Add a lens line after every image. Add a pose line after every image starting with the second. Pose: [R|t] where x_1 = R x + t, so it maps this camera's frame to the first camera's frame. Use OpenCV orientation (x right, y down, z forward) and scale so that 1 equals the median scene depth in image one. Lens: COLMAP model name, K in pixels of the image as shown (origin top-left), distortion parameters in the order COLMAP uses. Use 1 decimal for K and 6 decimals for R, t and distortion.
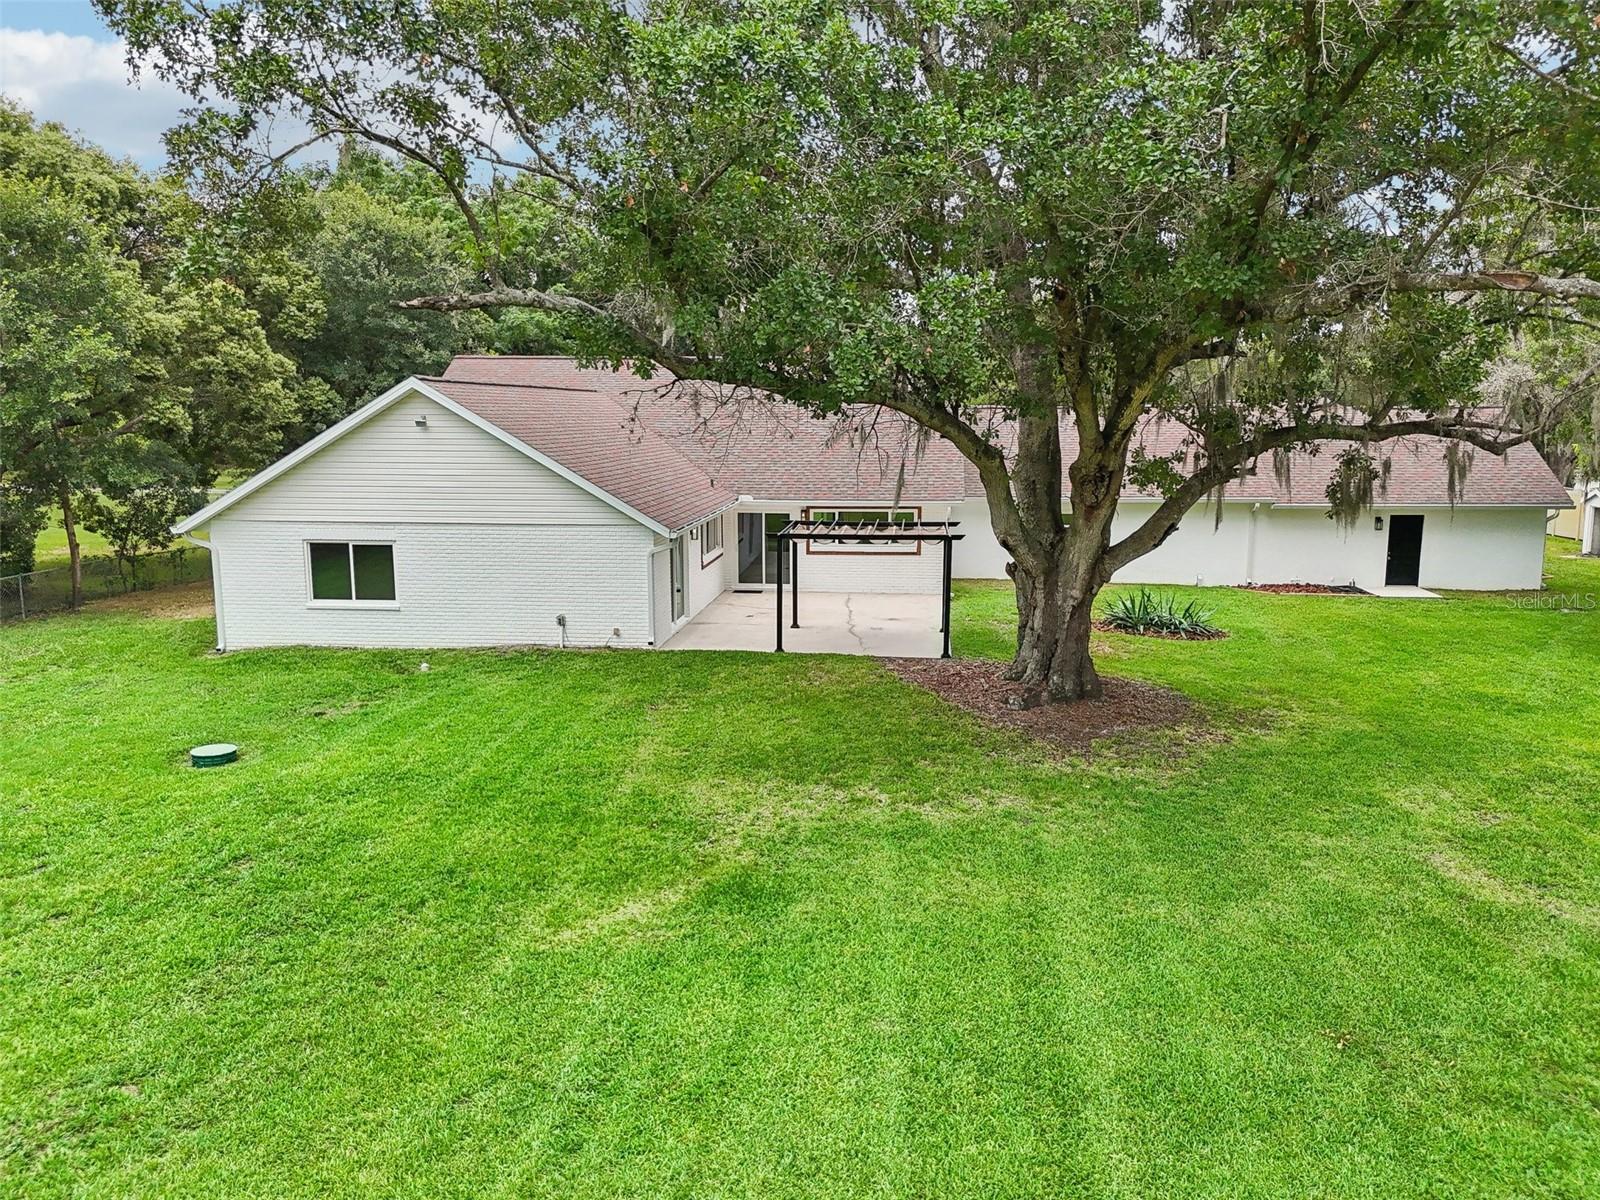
lens RADIAL K [[1187.9, 0, 800.0], [0, 1187.9, 600.0], [0, 0, 1]] dist [0.053708, -0.069714]
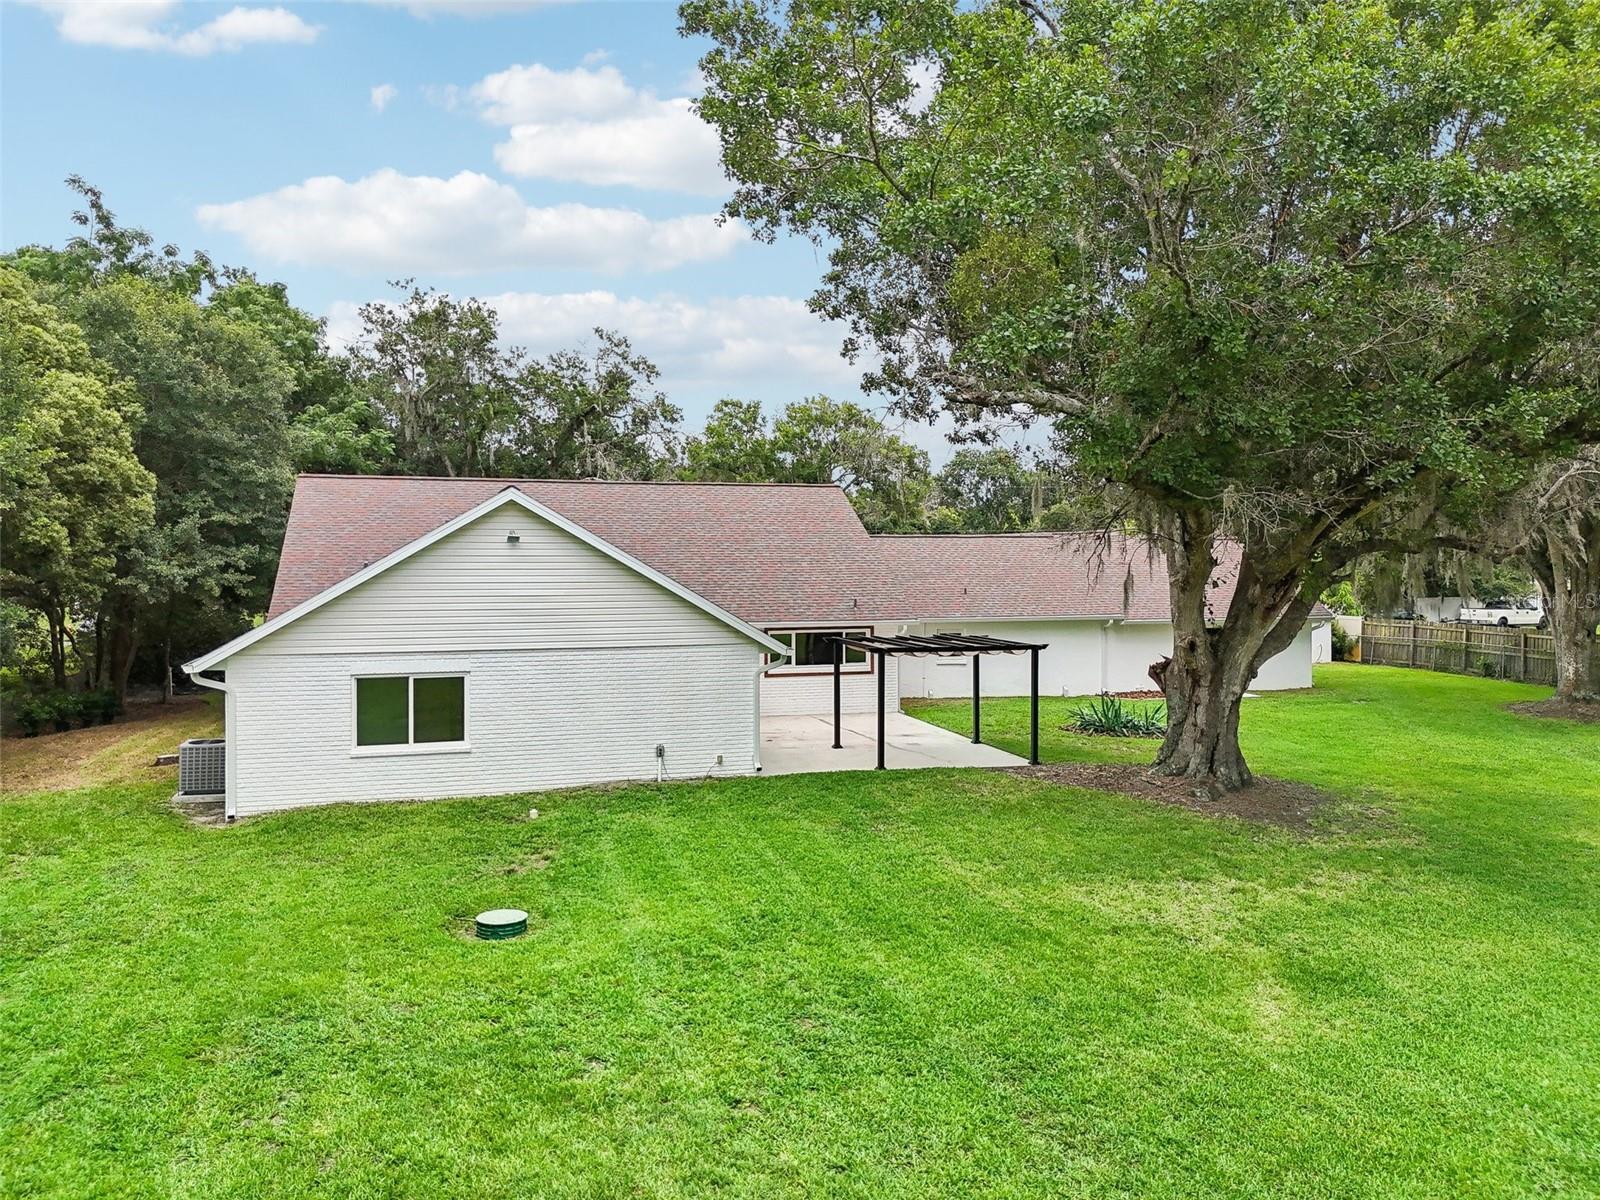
lens RADIAL K [[1201.1, 0, 803.0], [0, 1201.1, 575.1], [0, 0, 1]] dist [0.054450, -0.044376]
pose [[0.931046, -0.007910, 0.364817, -0.441512], [0.058080, 0.990232, -0.126755, 0.006680], [-0.360251, 0.139203, 0.922411, 0.087925]]
